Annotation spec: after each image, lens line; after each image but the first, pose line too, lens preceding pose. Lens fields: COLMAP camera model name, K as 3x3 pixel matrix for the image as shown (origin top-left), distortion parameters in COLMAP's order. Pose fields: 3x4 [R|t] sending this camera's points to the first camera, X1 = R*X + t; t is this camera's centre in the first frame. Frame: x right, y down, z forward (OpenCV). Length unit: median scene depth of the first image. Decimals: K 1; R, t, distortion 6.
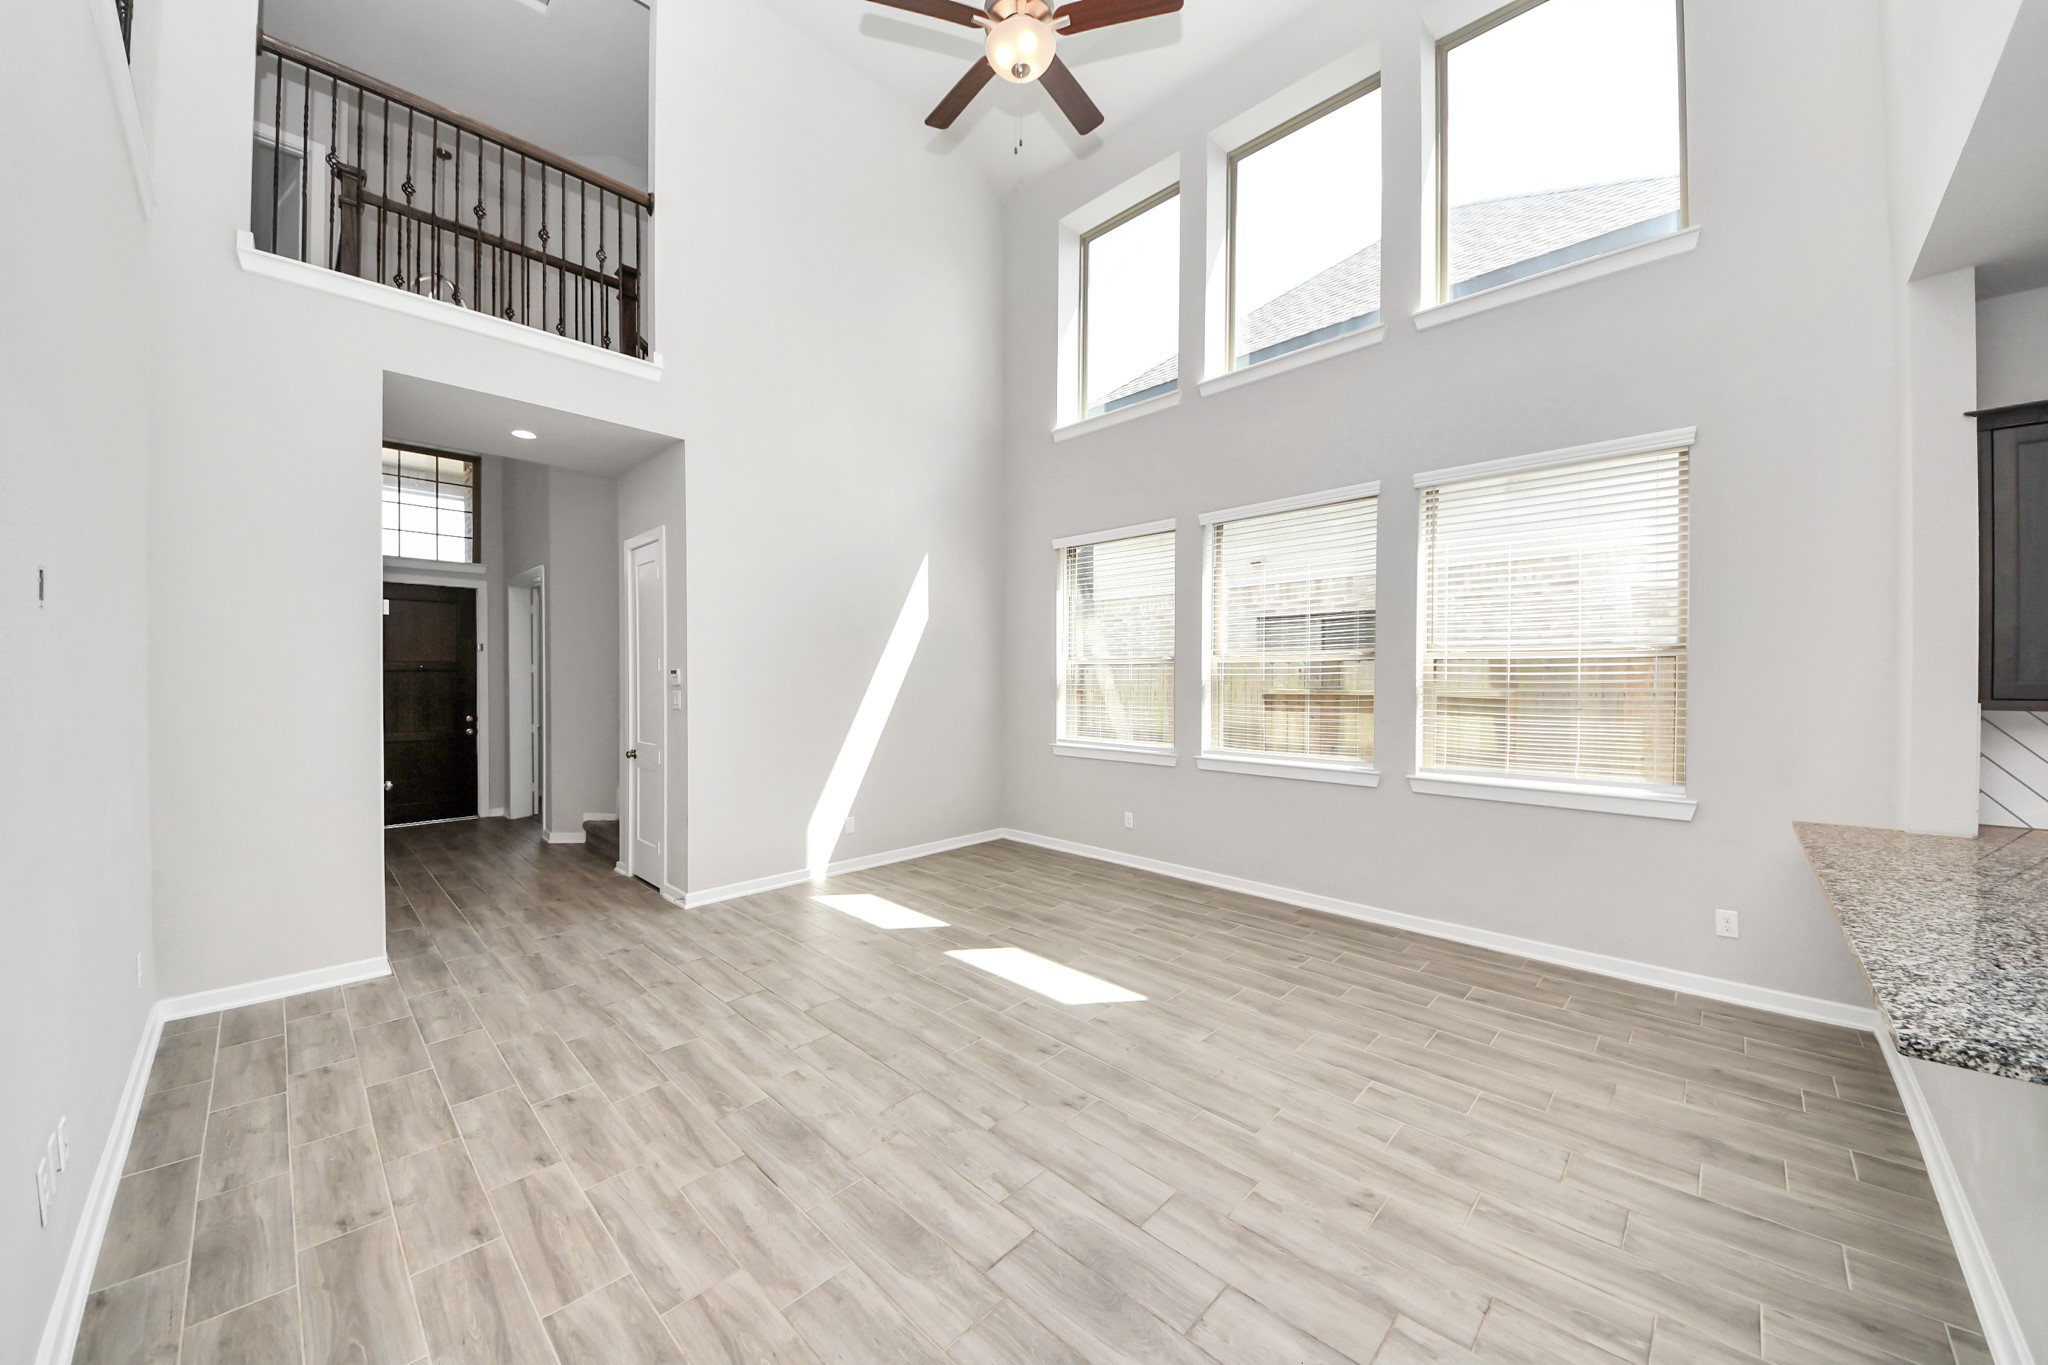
lens RADIAL K [[728.7, 0, 1017.9], [0, 728.7, 685.5], [0, 0, 1]] dist [0.047852, -0.029513]
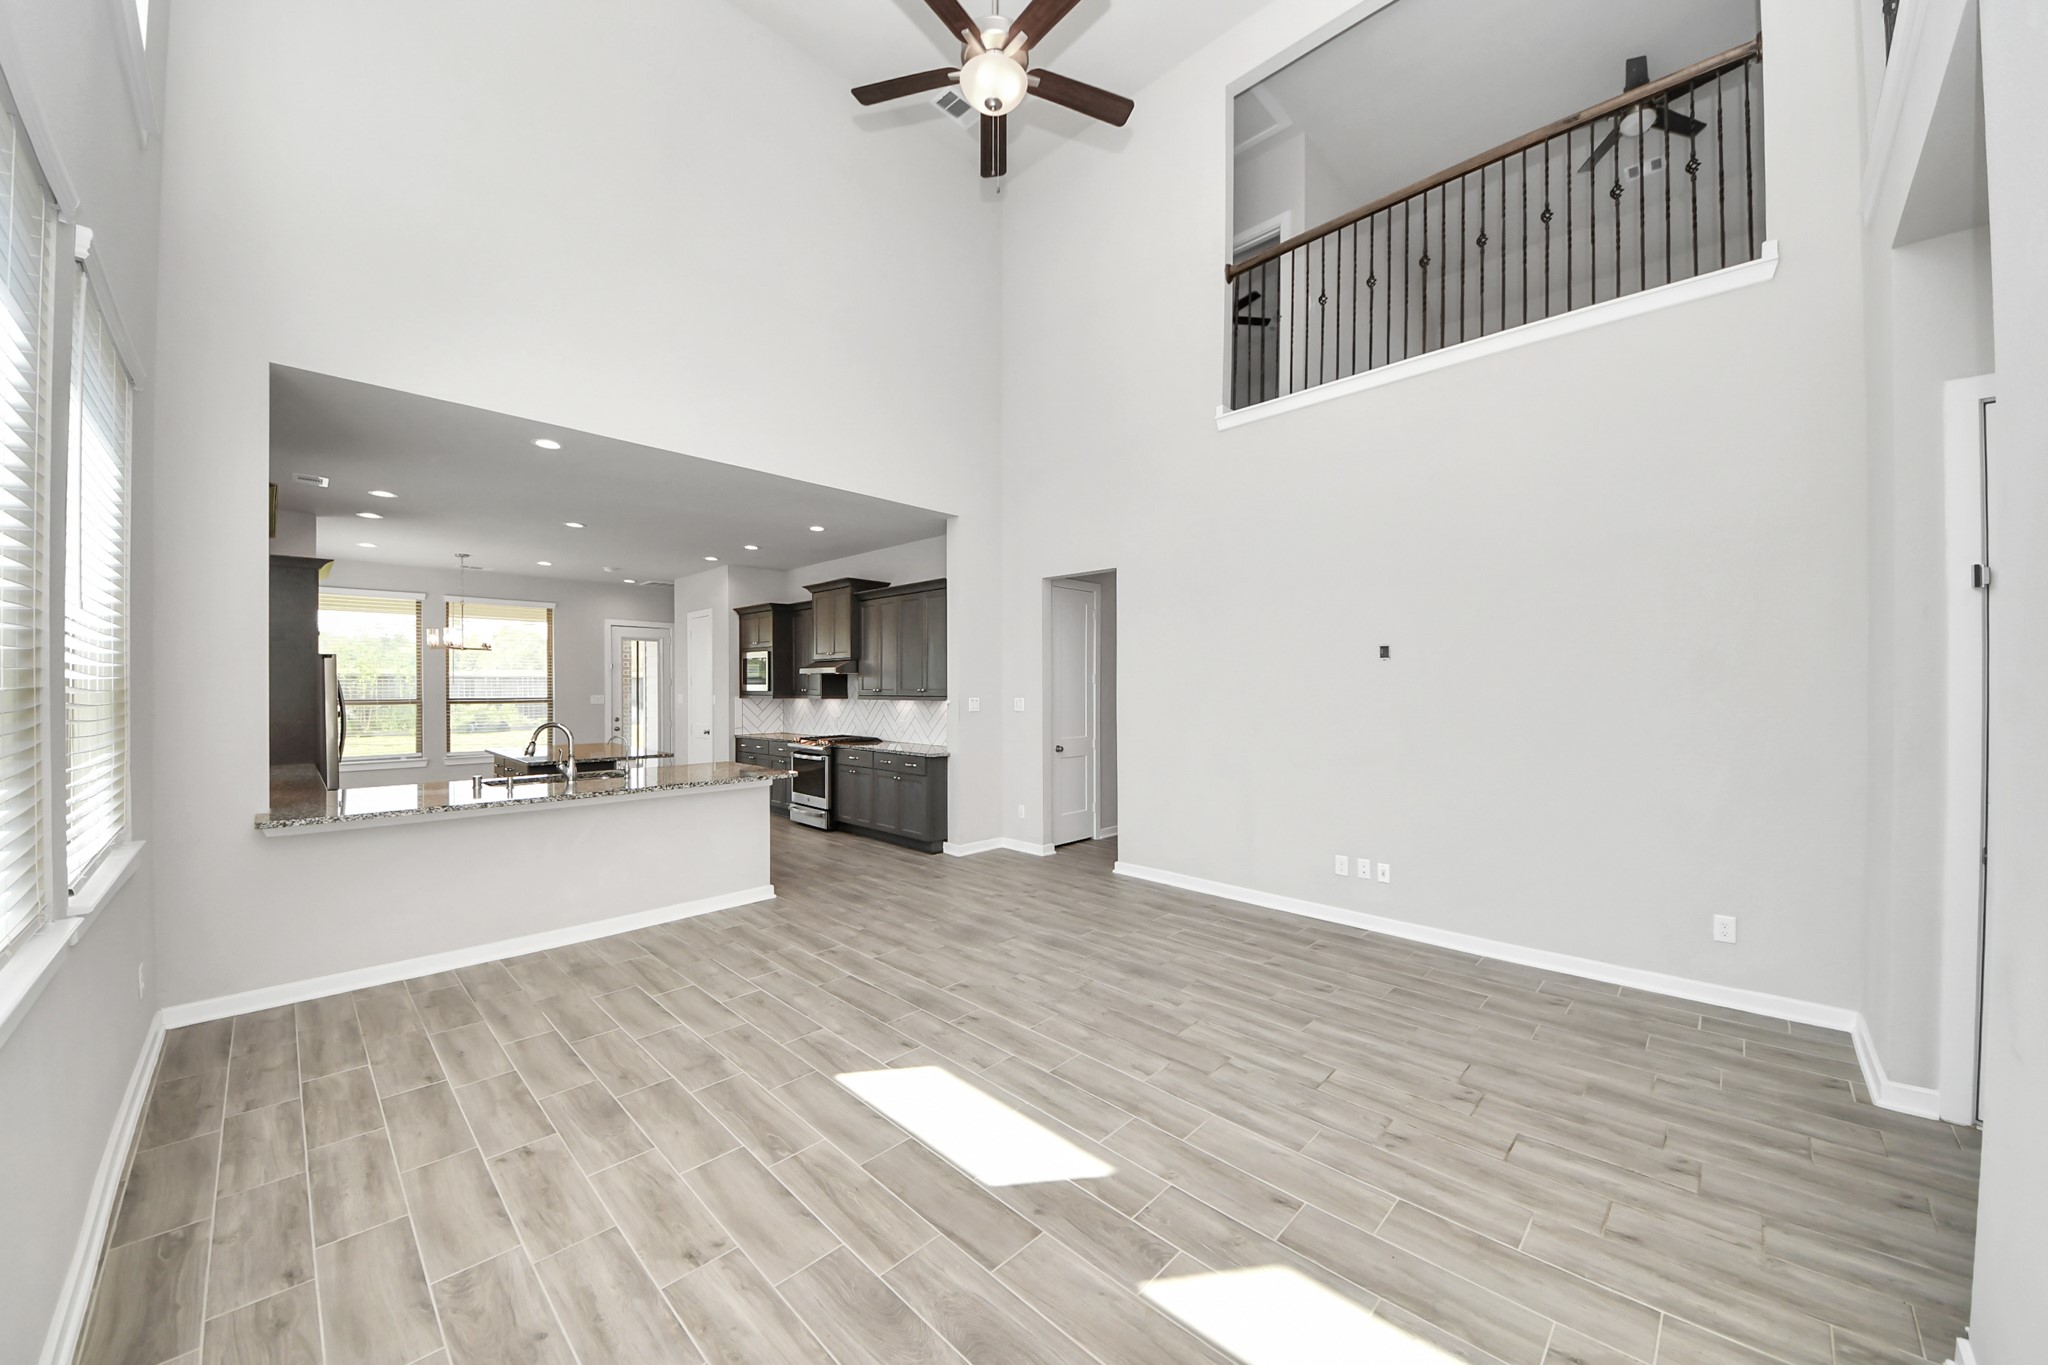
lens RADIAL K [[728.7, 0, 1017.9], [0, 728.7, 685.5], [0, 0, 1]] dist [0.047852, -0.029513]
pose [[-0.999939, -0.001398, 0.010995, -0.040218], [-0.001316, 0.999971, 0.007510, -0.018688], [-0.011005, 0.007495, -0.999911, 1.945370]]
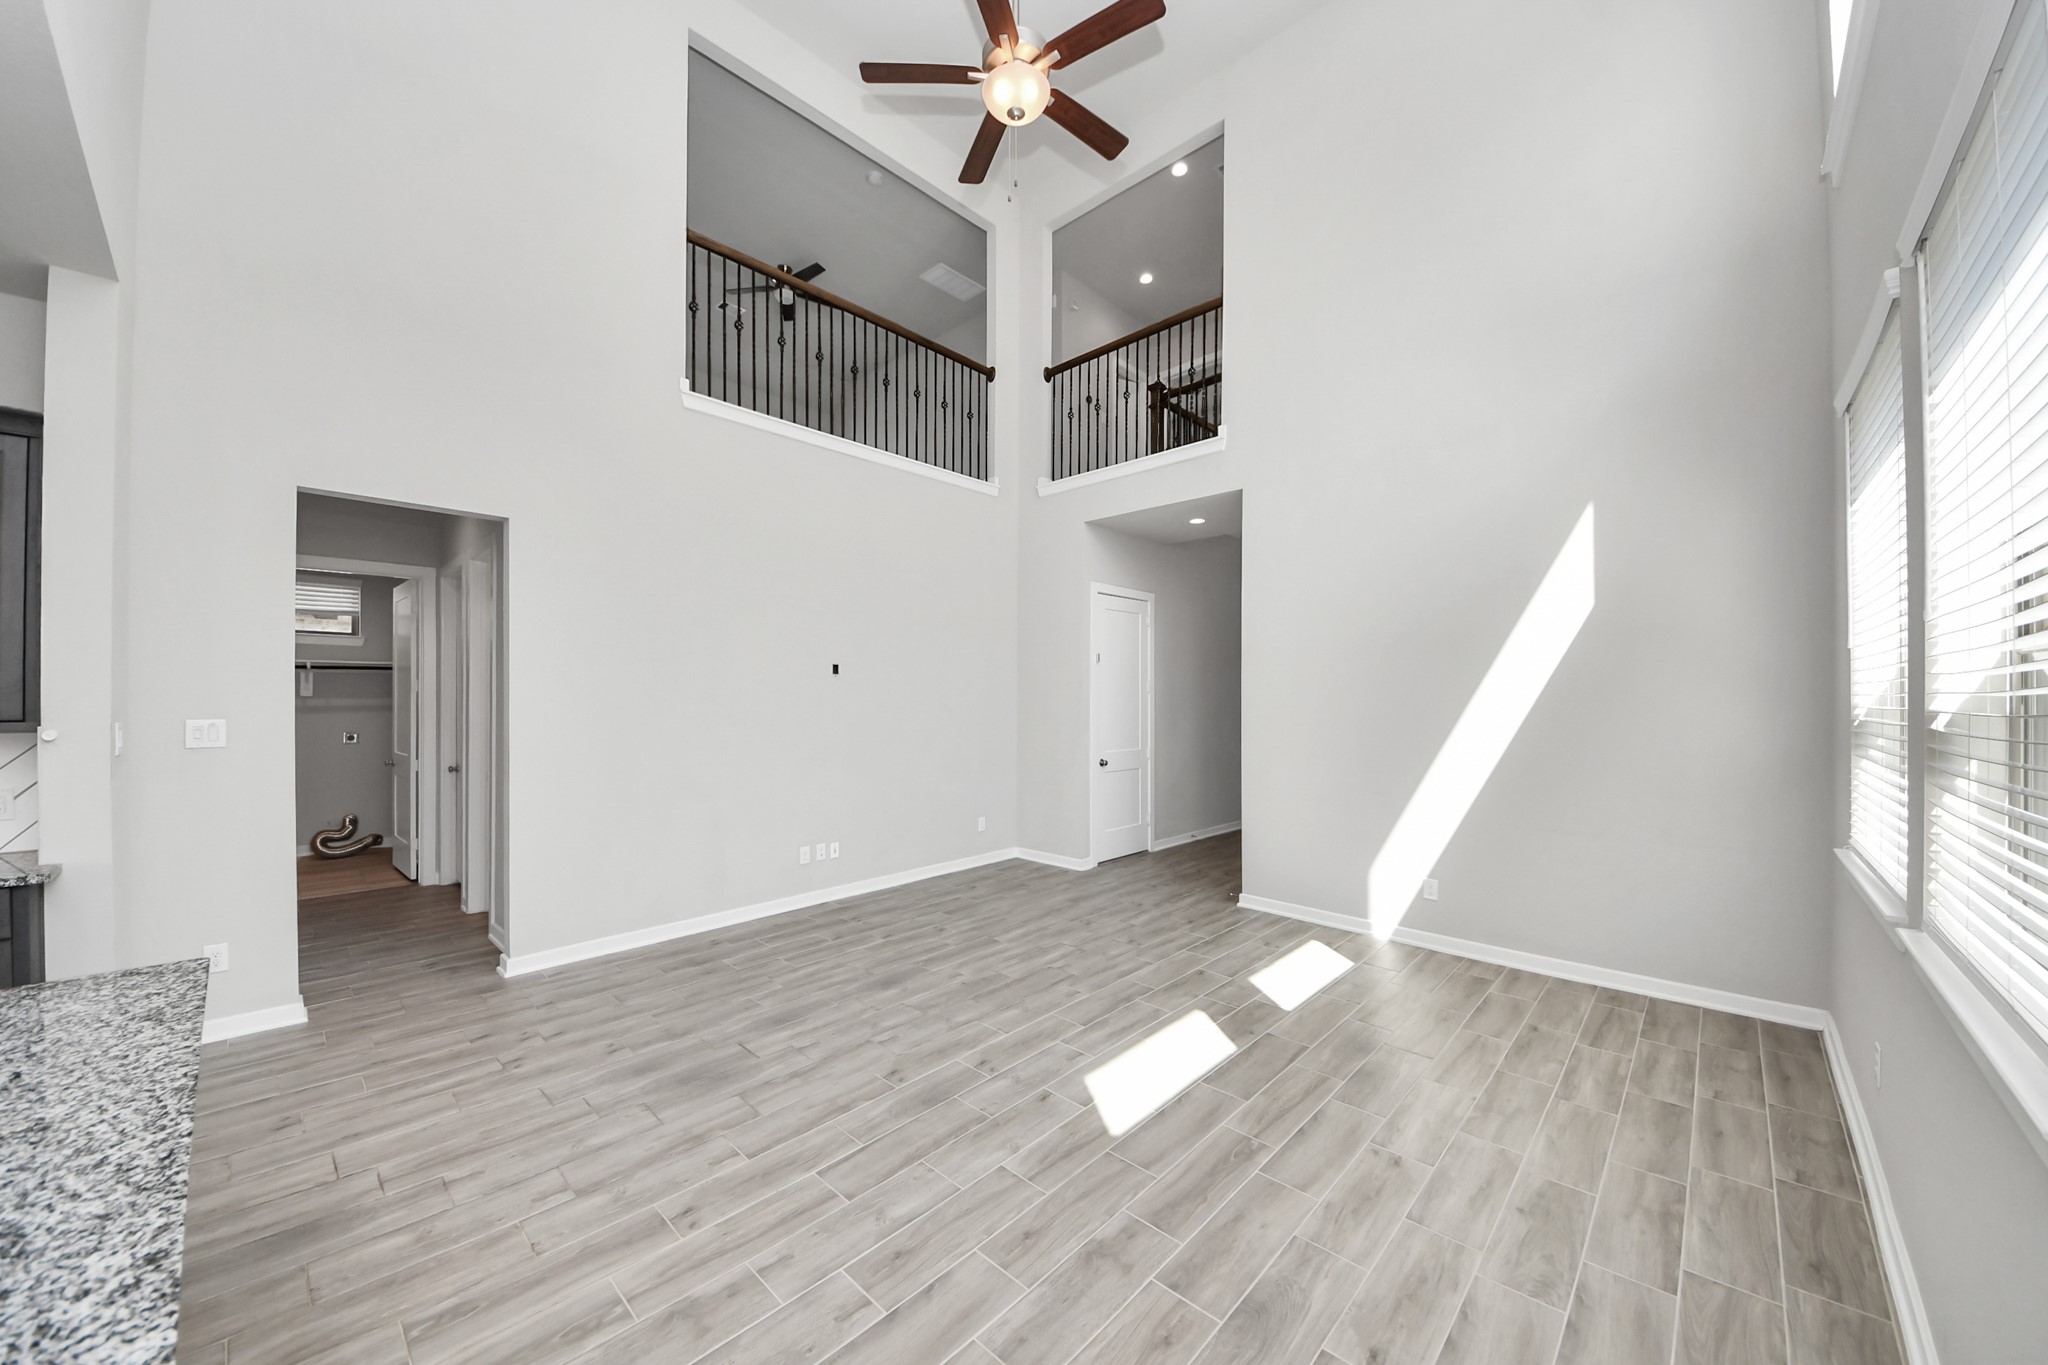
lens RADIAL K [[728.7, 0, 1017.9], [0, 728.7, 685.5], [0, 0, 1]] dist [0.047852, -0.029513]
pose [[0.008865, -0.014966, -0.999849, 0.992134], [-0.015570, 0.999765, -0.015103, -0.017973], [0.999839, 0.015701, 0.008630, 0.948430]]
